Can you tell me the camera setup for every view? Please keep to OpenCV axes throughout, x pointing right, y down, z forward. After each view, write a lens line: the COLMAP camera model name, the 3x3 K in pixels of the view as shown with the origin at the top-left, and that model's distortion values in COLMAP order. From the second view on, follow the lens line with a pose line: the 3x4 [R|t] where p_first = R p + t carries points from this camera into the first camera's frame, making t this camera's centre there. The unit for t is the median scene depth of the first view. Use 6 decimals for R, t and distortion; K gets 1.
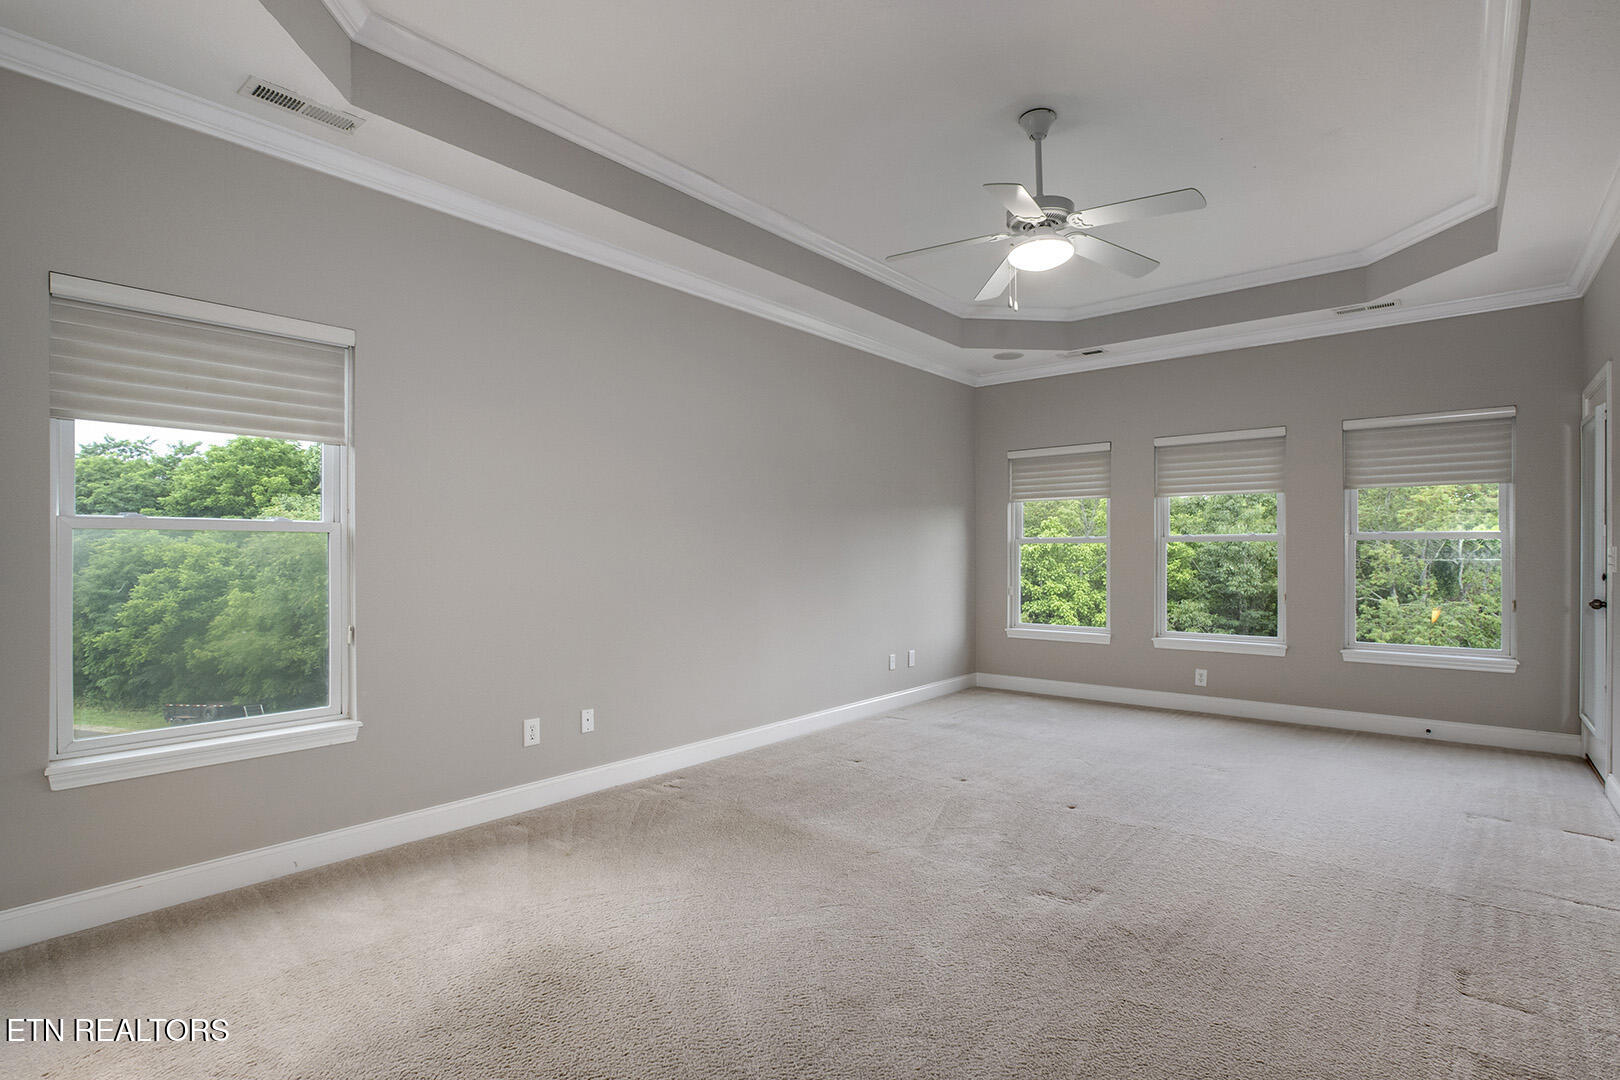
lens RADIAL K [[765.0, 0, 817.0], [0, 765.0, 549.7], [0, 0, 1]] dist [-0.018151, 0.001754]
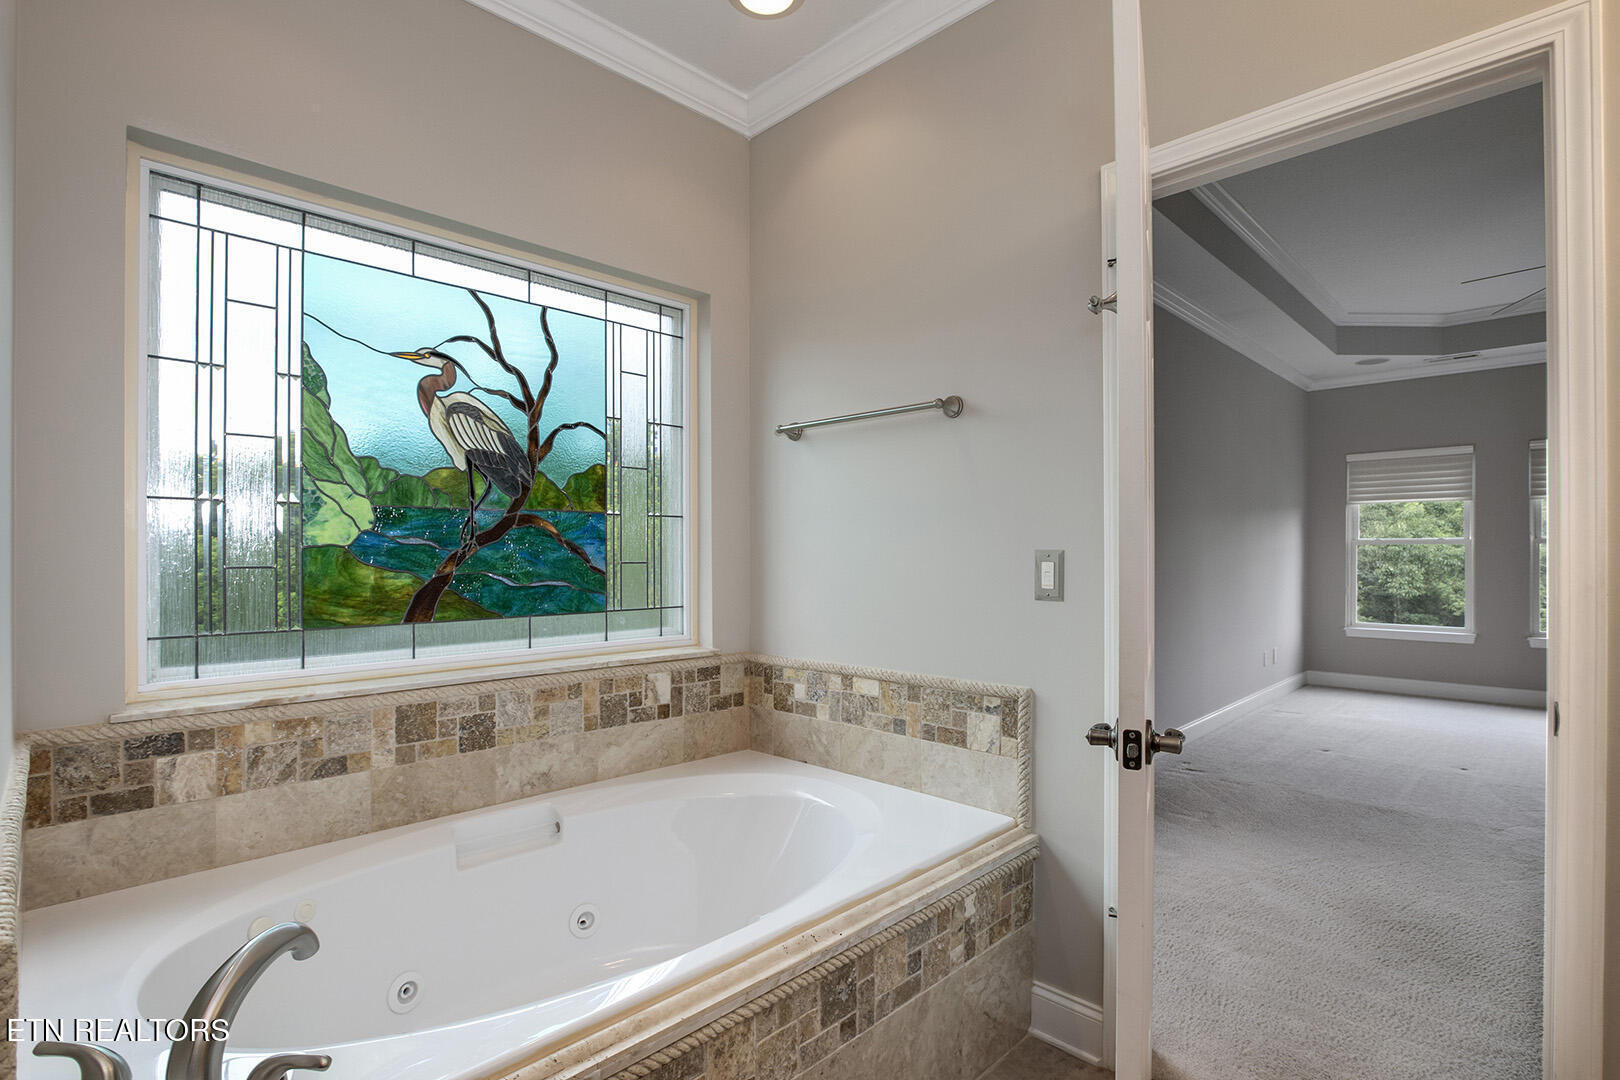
lens RADIAL K [[765.0, 0, 810.1], [0, 765.0, 541.2], [0, 0, 1]] dist [-0.018151, 0.001754]
pose [[0.996493, -0.004700, -0.083538, -0.383067], [0.003488, 0.999887, -0.014643, 0.000824], [0.083598, 0.014300, 0.996397, -0.070441]]
